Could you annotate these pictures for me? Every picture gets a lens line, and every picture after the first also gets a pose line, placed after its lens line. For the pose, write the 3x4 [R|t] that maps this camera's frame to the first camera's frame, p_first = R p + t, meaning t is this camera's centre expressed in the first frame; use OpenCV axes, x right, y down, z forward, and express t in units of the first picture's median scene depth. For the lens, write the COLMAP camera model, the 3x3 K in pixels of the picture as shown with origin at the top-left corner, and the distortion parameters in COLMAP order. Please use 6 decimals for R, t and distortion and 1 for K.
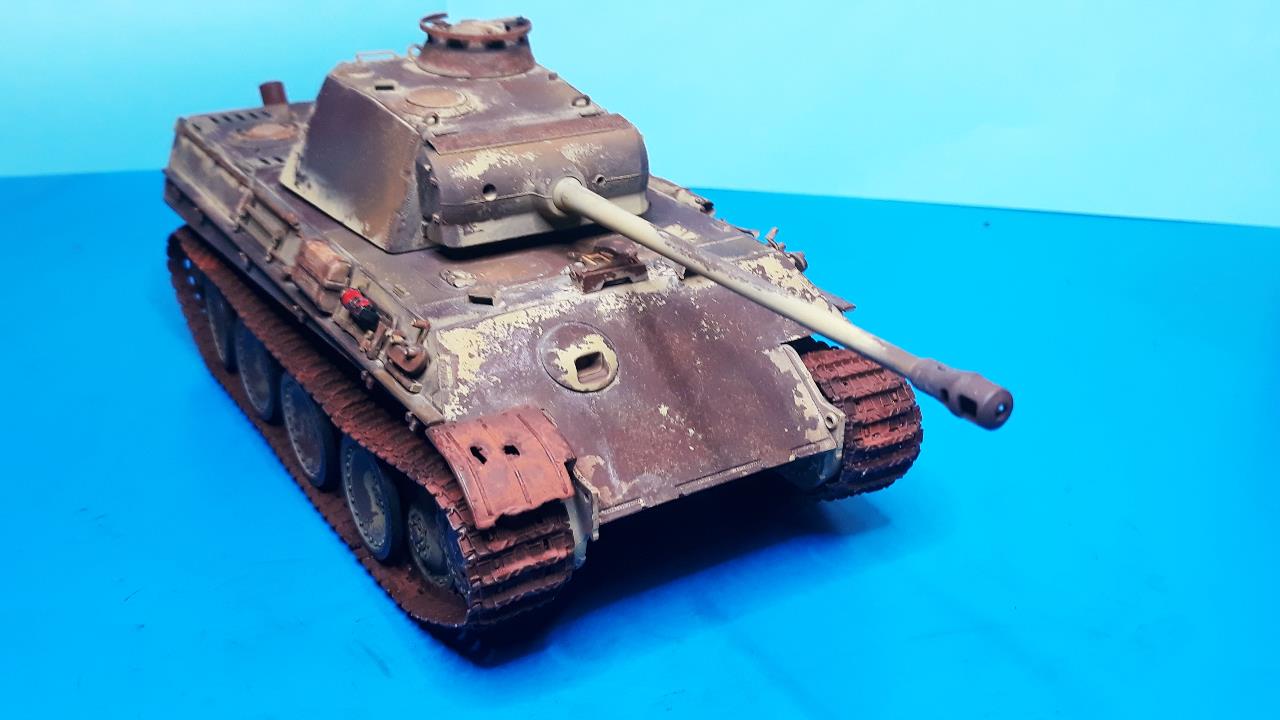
lens RADIAL K [[1292.8, 0, 631.8], [0, 1292.8, 340.4], [0, 0, 1]] dist [0.439469, -2.449581]
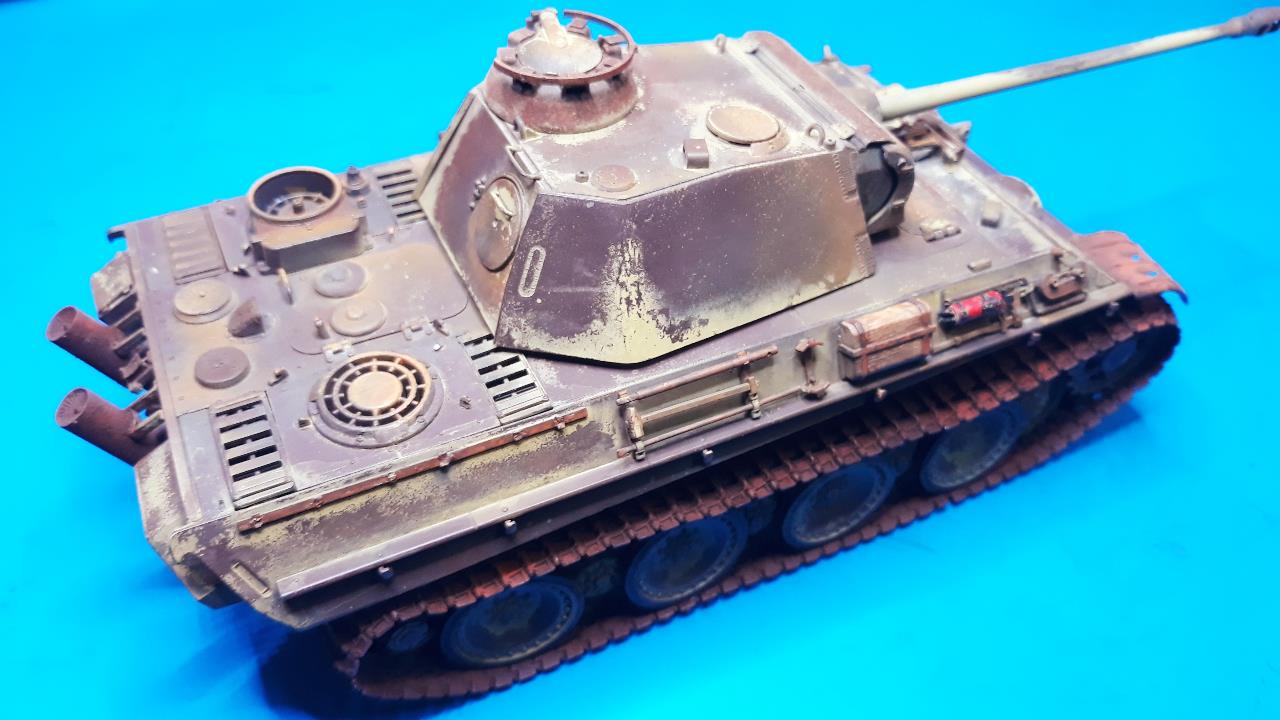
lens RADIAL K [[1034.3, 0, 640.0], [0, 1034.3, 360.0], [0, 0, 1]] dist [0.006599, -0.003652]
pose [[0.121978, -0.704860, 0.698781, -0.830840], [0.394205, 0.680531, 0.617640, -0.591330], [-0.910892, 0.200125, 0.360869, 1.003905]]
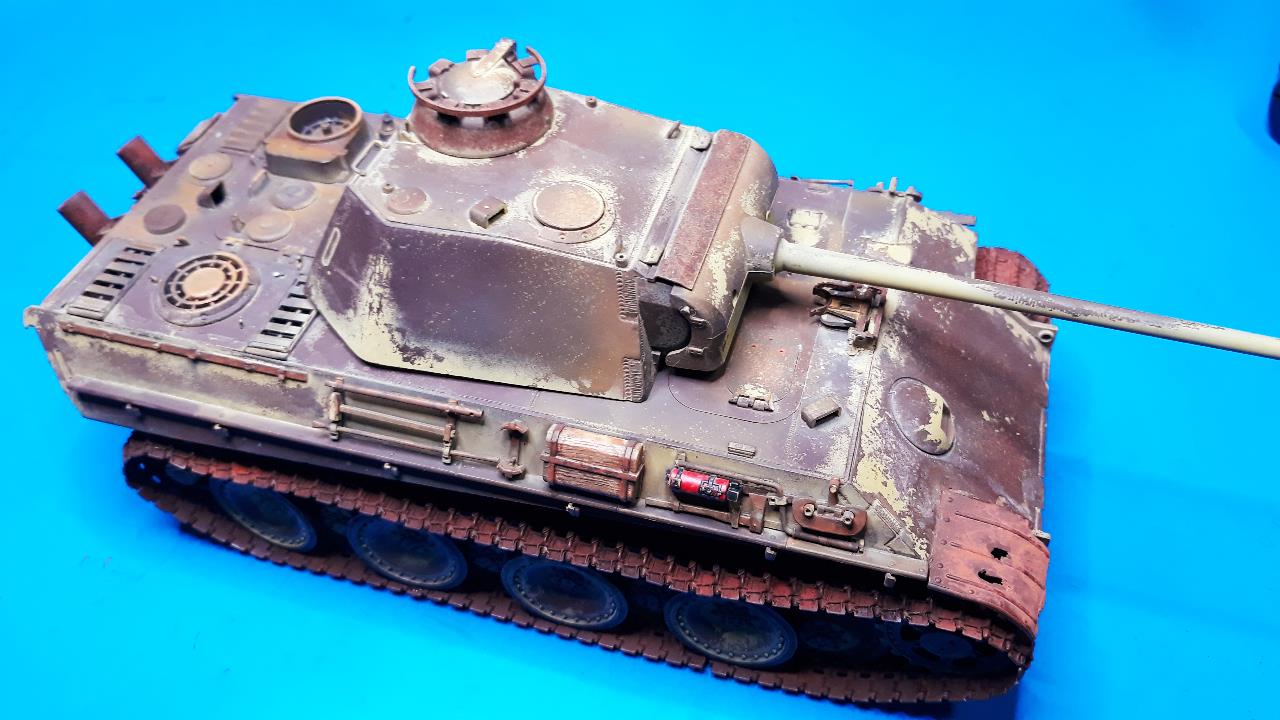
lens RADIAL K [[1086.3, 0, 672.7], [0, 1086.3, 351.8], [0, 0, 1]] dist [0.074692, -0.415686]
pose [[0.738976, -0.499088, 0.452577, -0.535987], [0.297107, 0.844306, 0.445954, -0.458798], [-0.604684, -0.195086, 0.772204, 0.484389]]
